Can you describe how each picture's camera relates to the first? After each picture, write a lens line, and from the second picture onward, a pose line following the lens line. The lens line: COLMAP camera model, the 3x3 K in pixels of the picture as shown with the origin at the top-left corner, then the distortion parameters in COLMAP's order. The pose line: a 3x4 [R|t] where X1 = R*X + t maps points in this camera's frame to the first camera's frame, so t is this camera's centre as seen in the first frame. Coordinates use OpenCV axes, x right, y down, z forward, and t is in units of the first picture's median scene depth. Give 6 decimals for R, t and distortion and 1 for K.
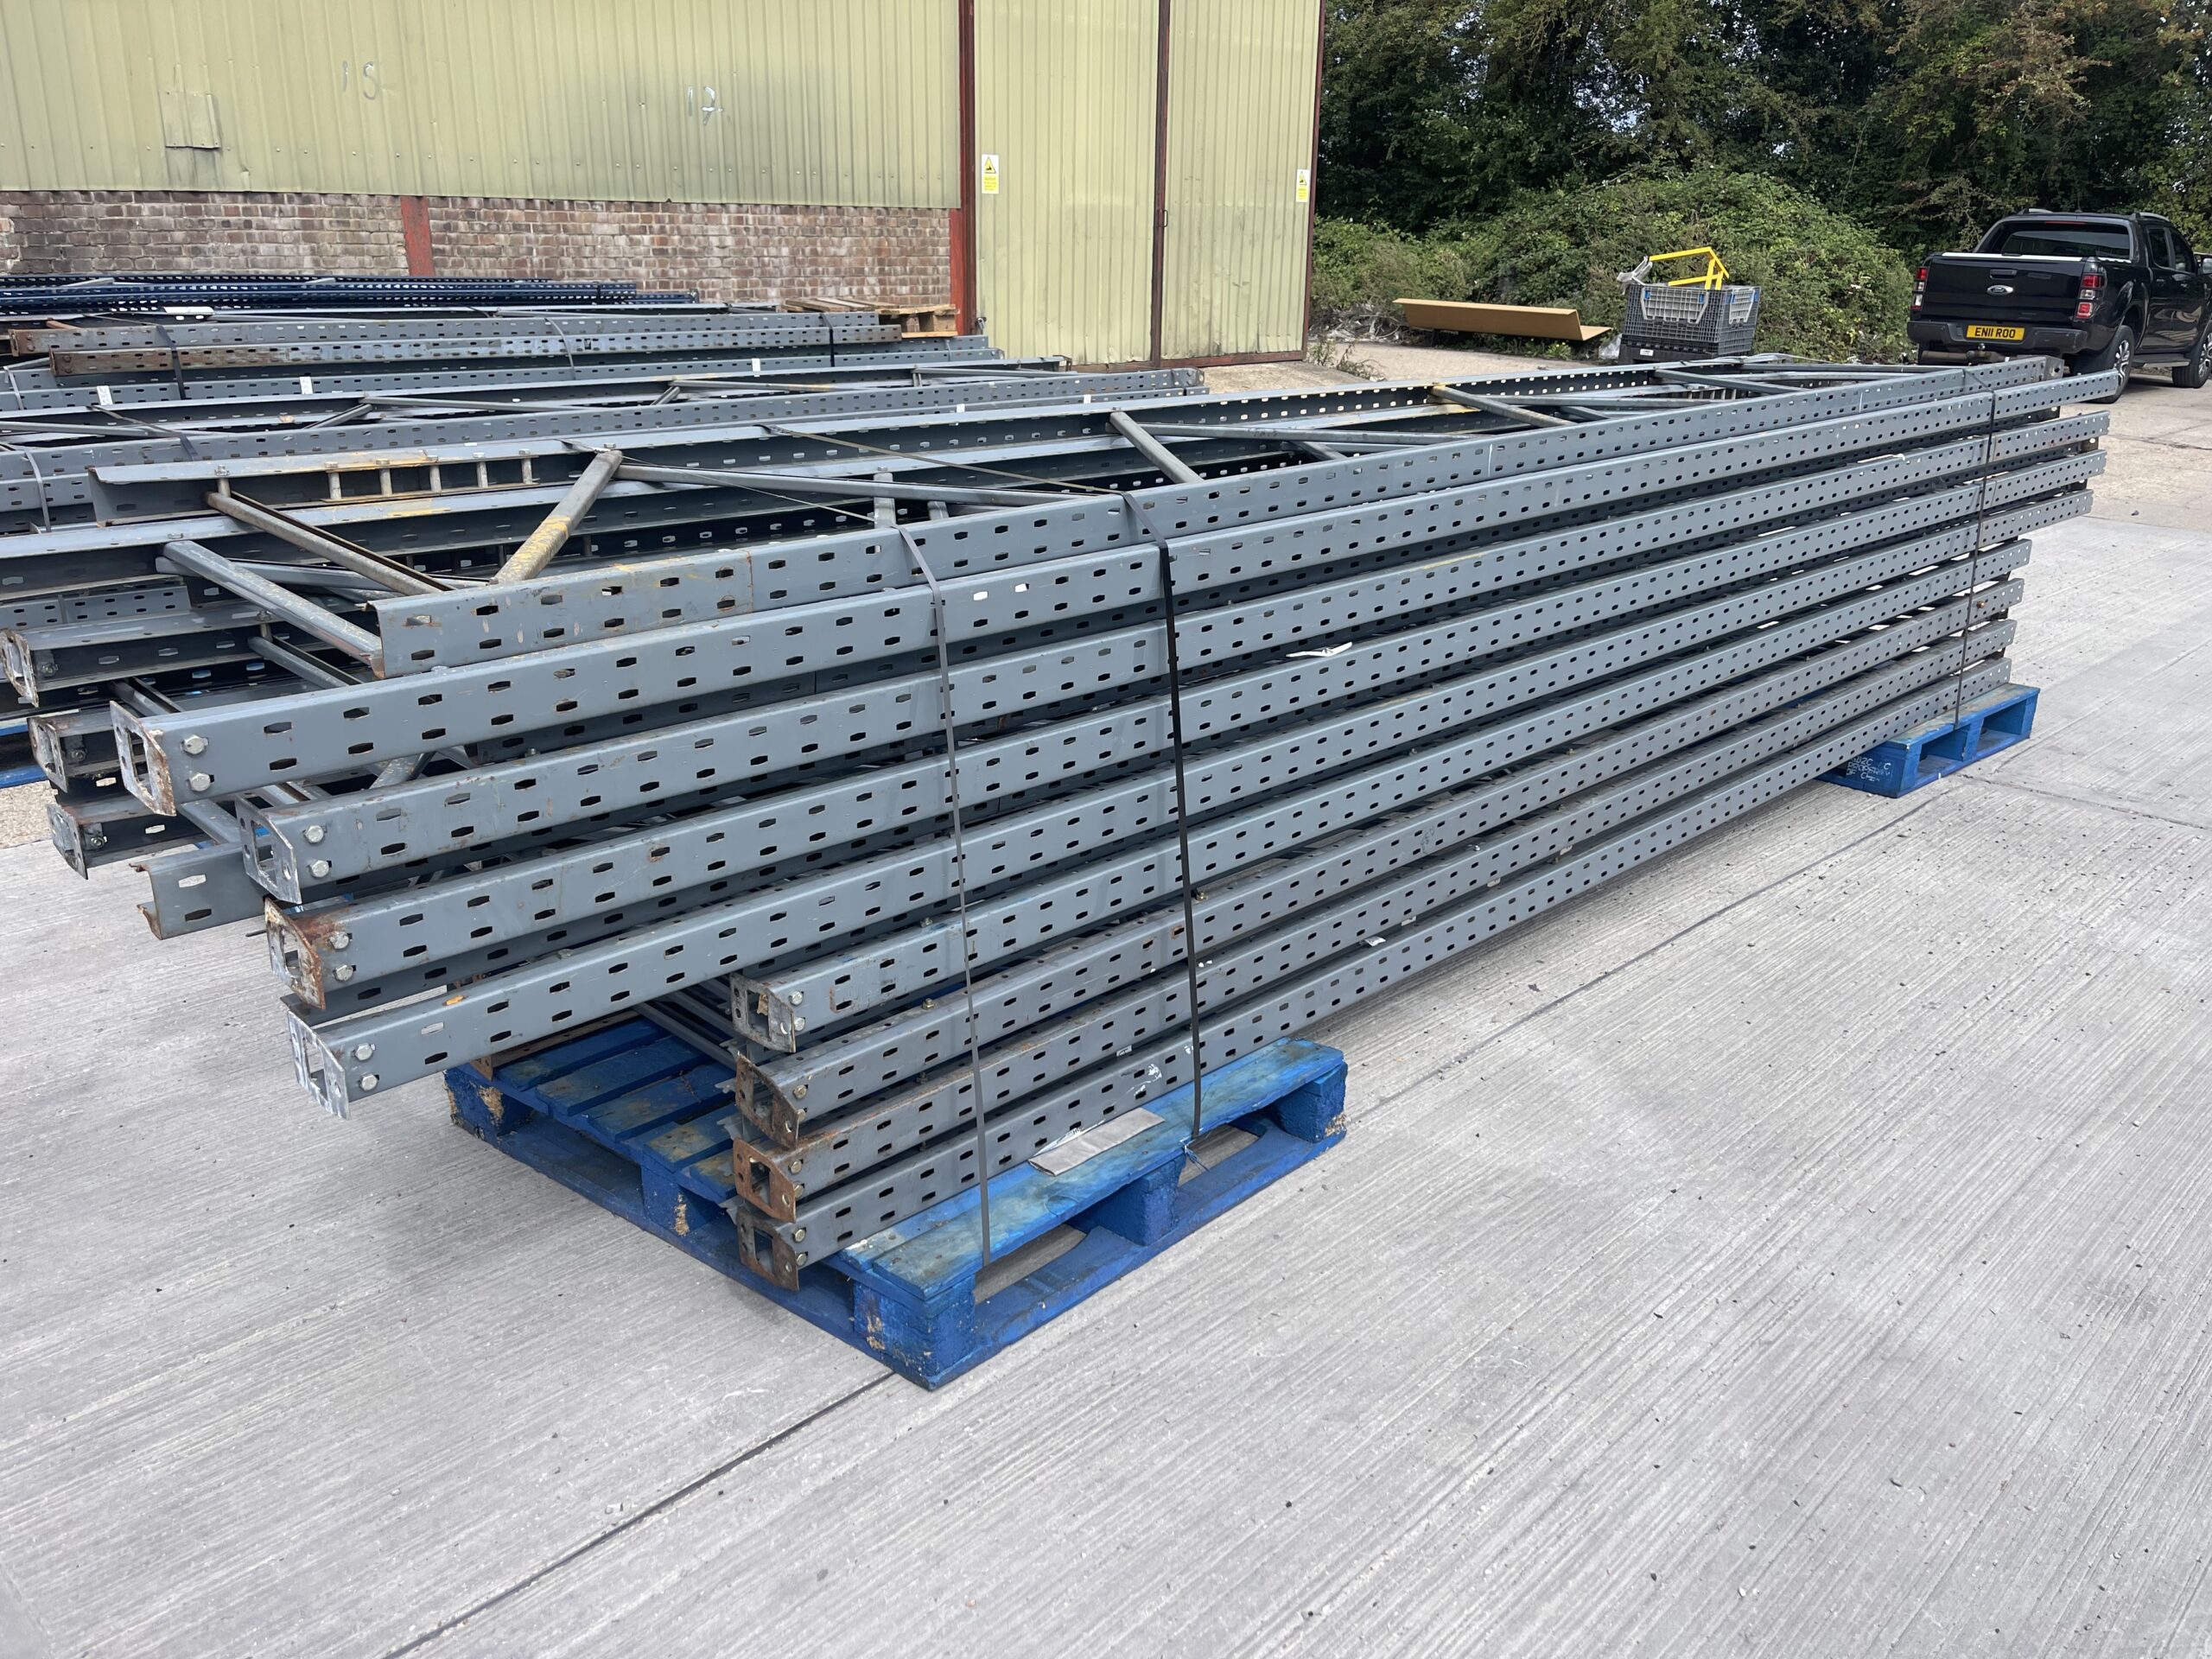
lens RADIAL K [[1685.8, 0, 1112.5], [0, 1685.8, 821.5], [0, 0, 1]] dist [0.062785, -0.077383]
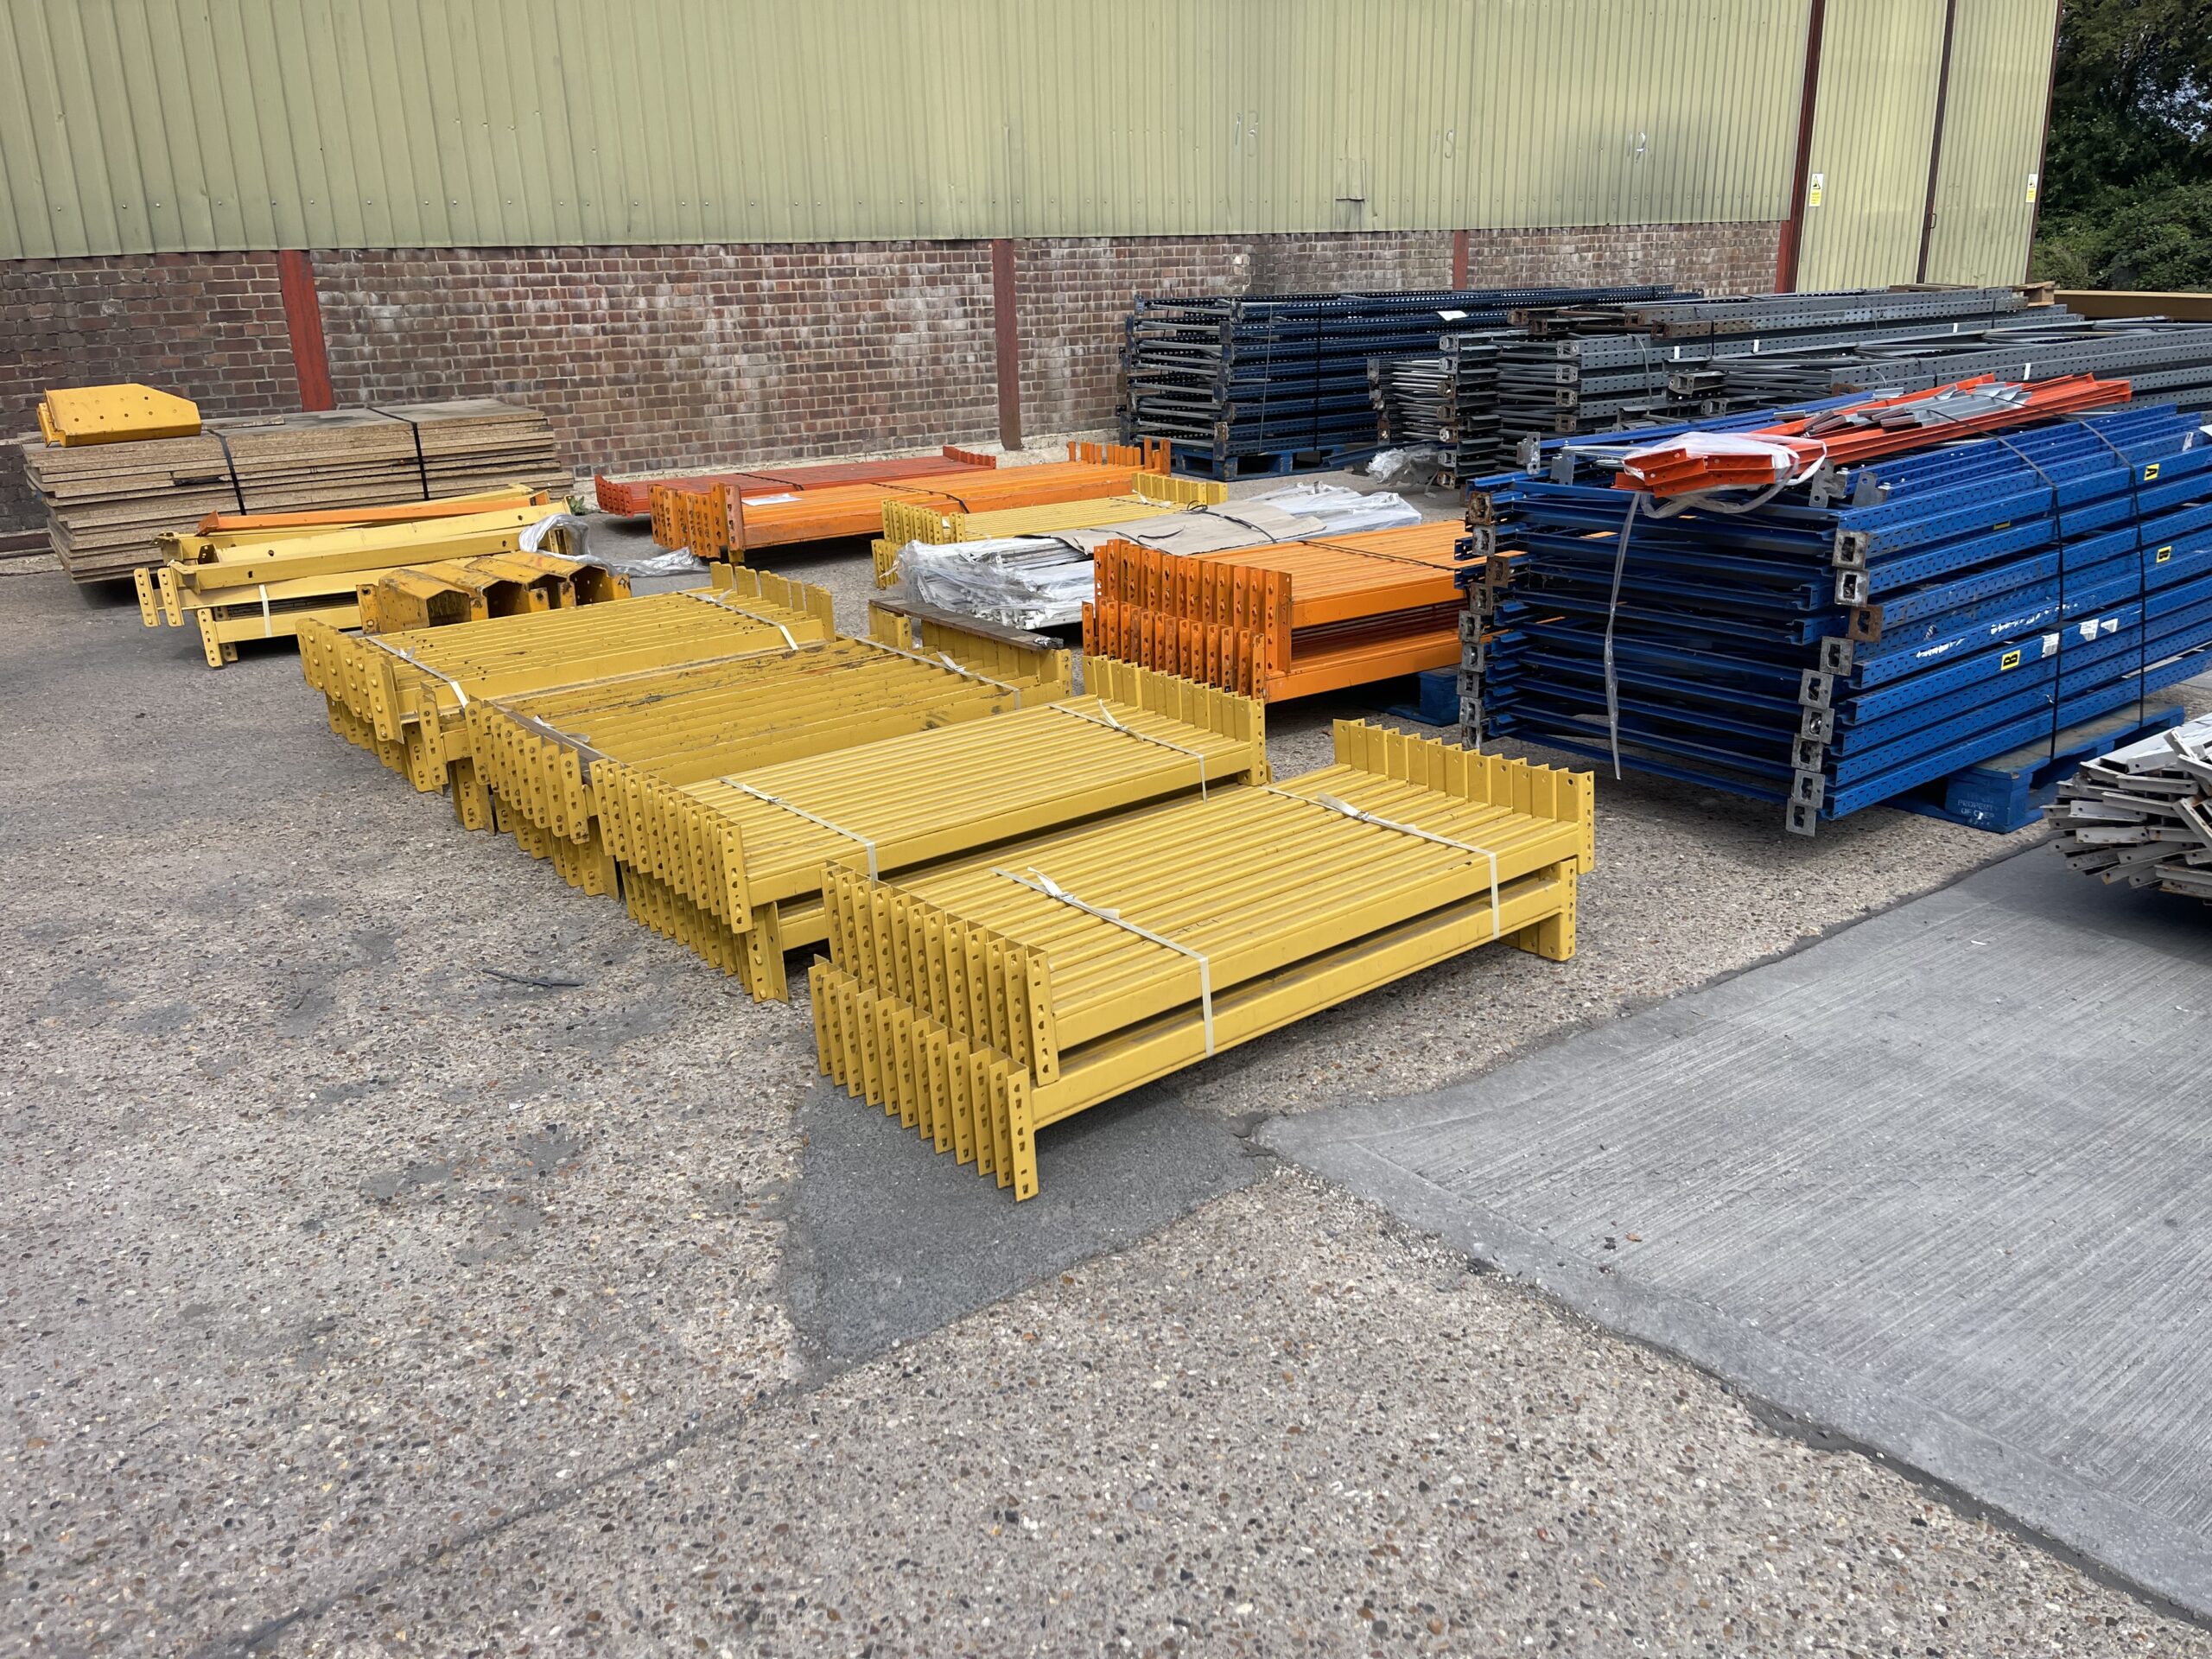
lens RADIAL K [[1685.8, 0, 1134.4], [0, 1685.8, 809.3], [0, 0, 1]] dist [0.062785, -0.077383]
pose [[0.988136, 0.008083, -0.153369, -0.428675], [-0.011641, 0.999683, -0.022315, 0.102969], [0.153141, 0.023835, 0.987917, -0.295356]]
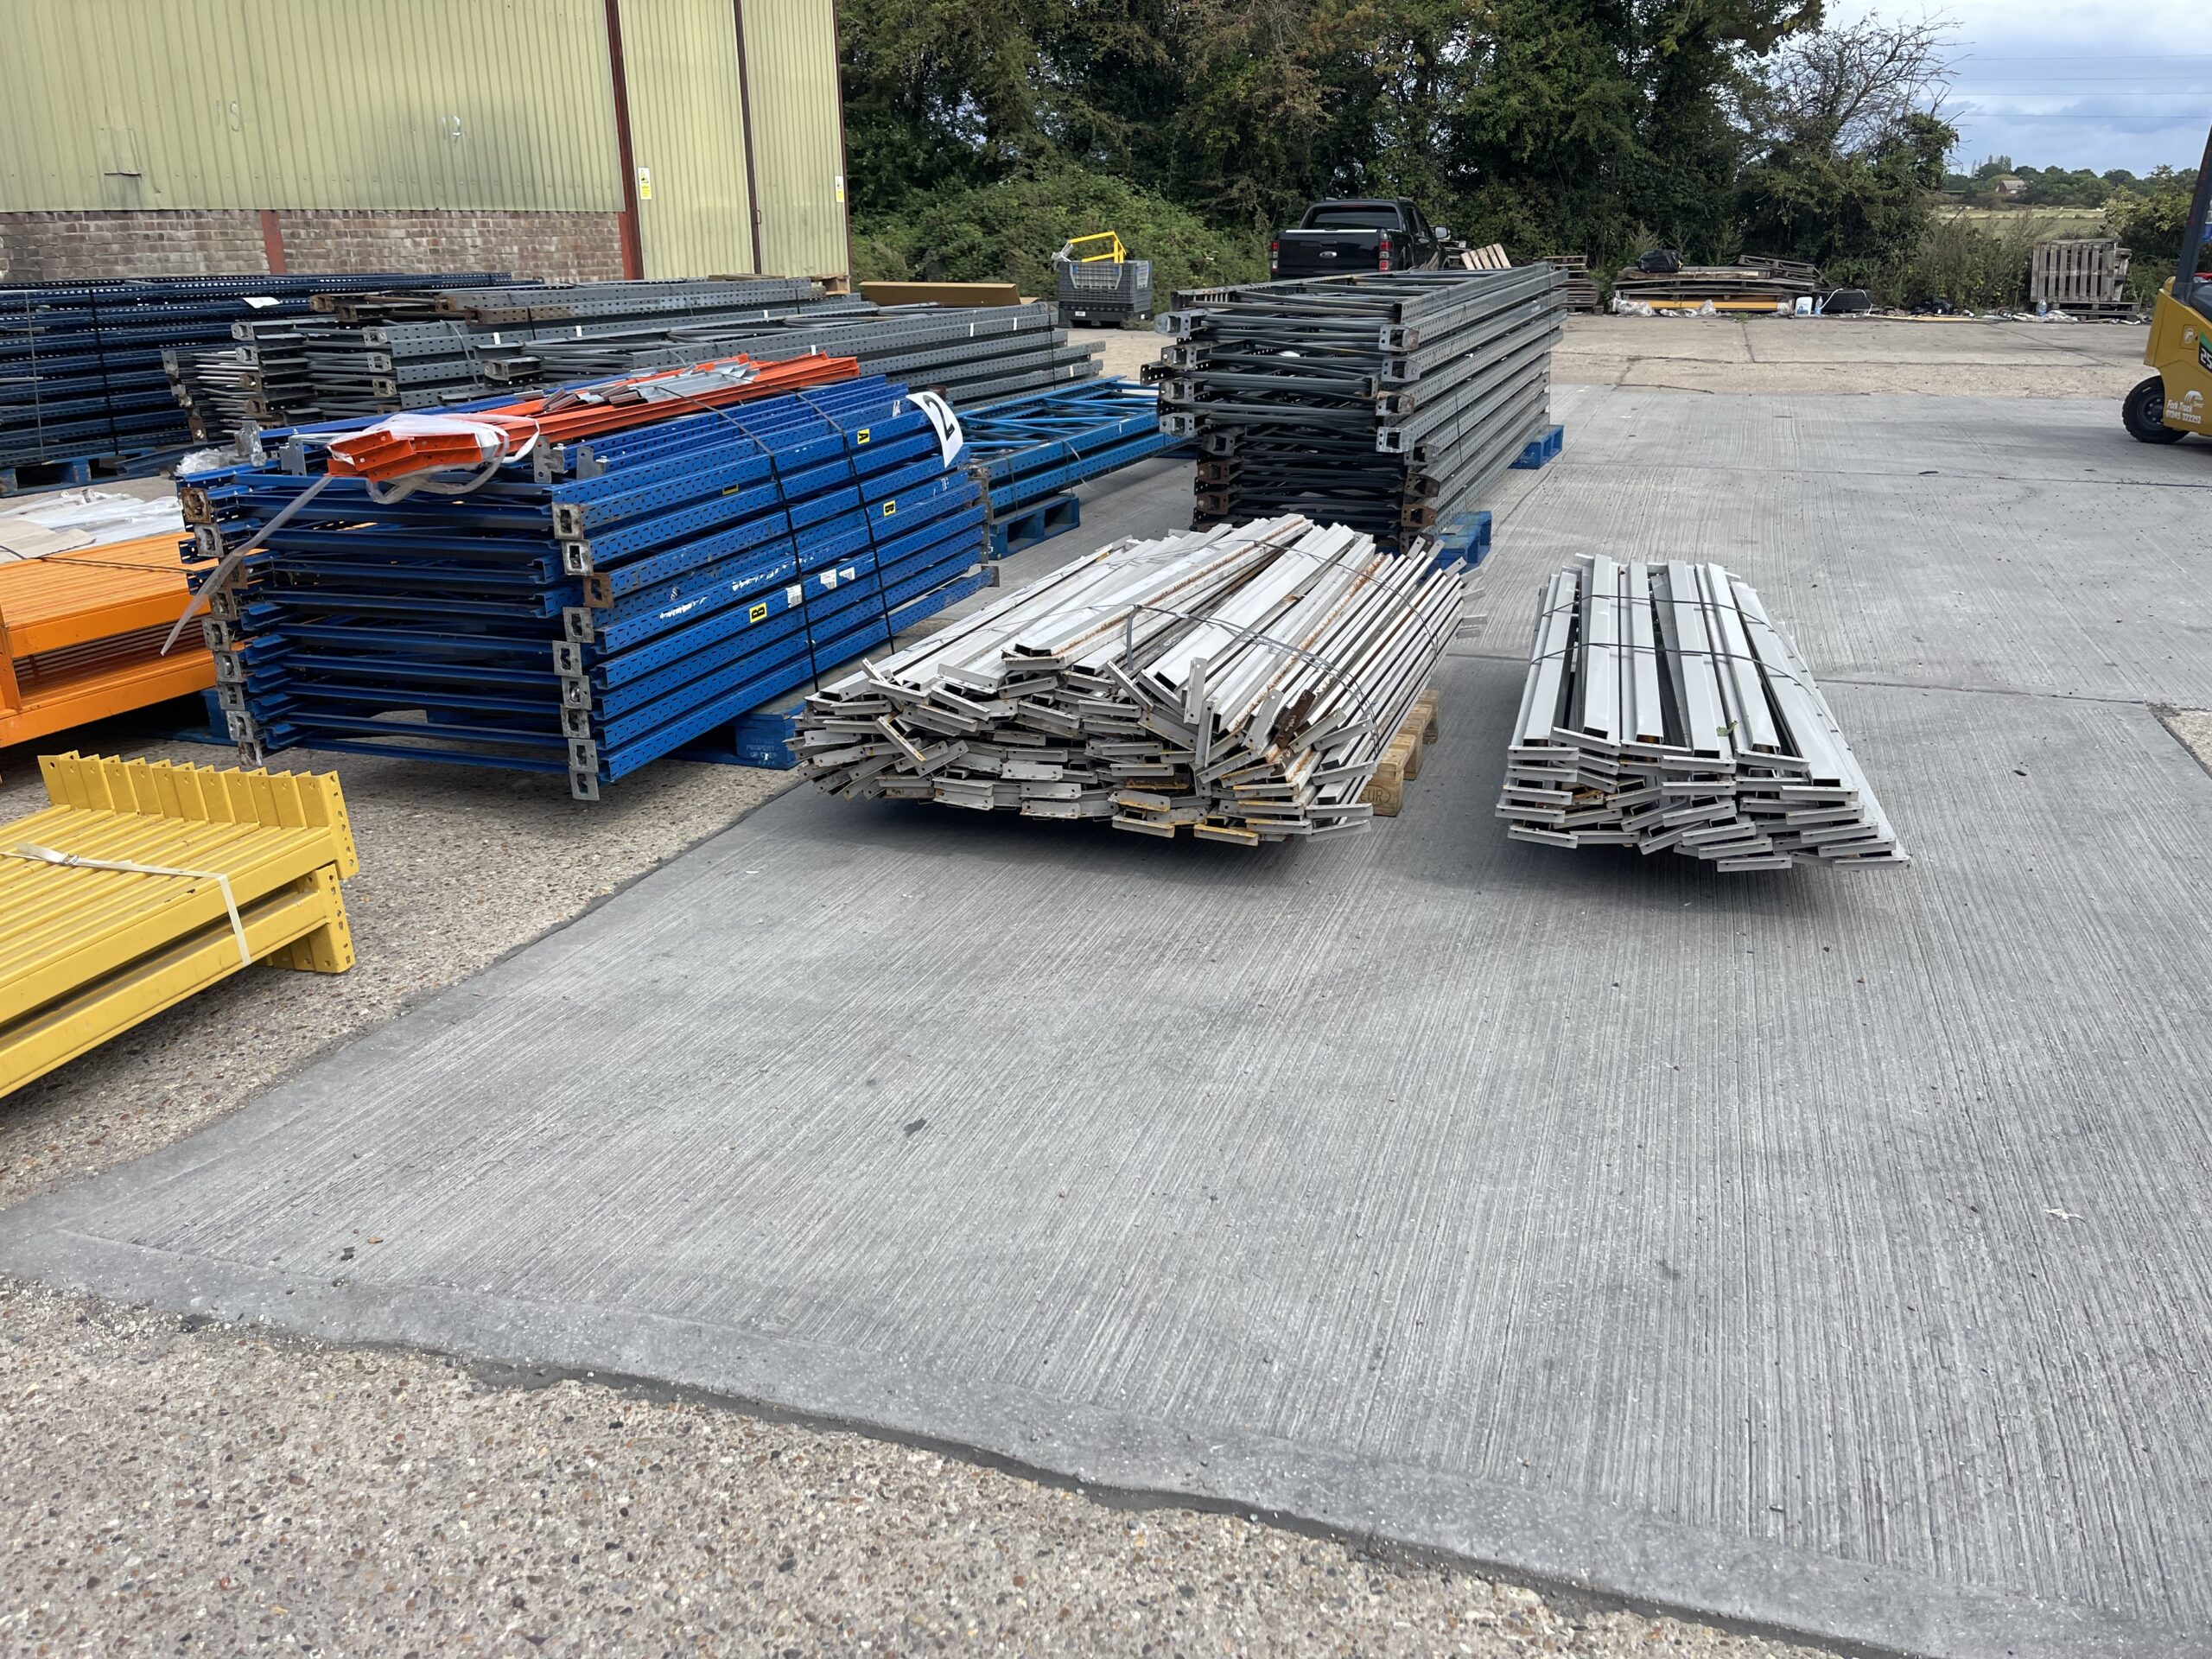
lens RADIAL K [[1685.8, 0, 1105.5], [0, 1685.8, 803.7], [0, 0, 1]] dist [0.062785, -0.077383]
pose [[0.906429, -0.160935, 0.390495, -0.389069], [0.164920, 0.986026, 0.023554, 0.108885], [-0.388829, 0.043050, 0.920304, -0.302018]]
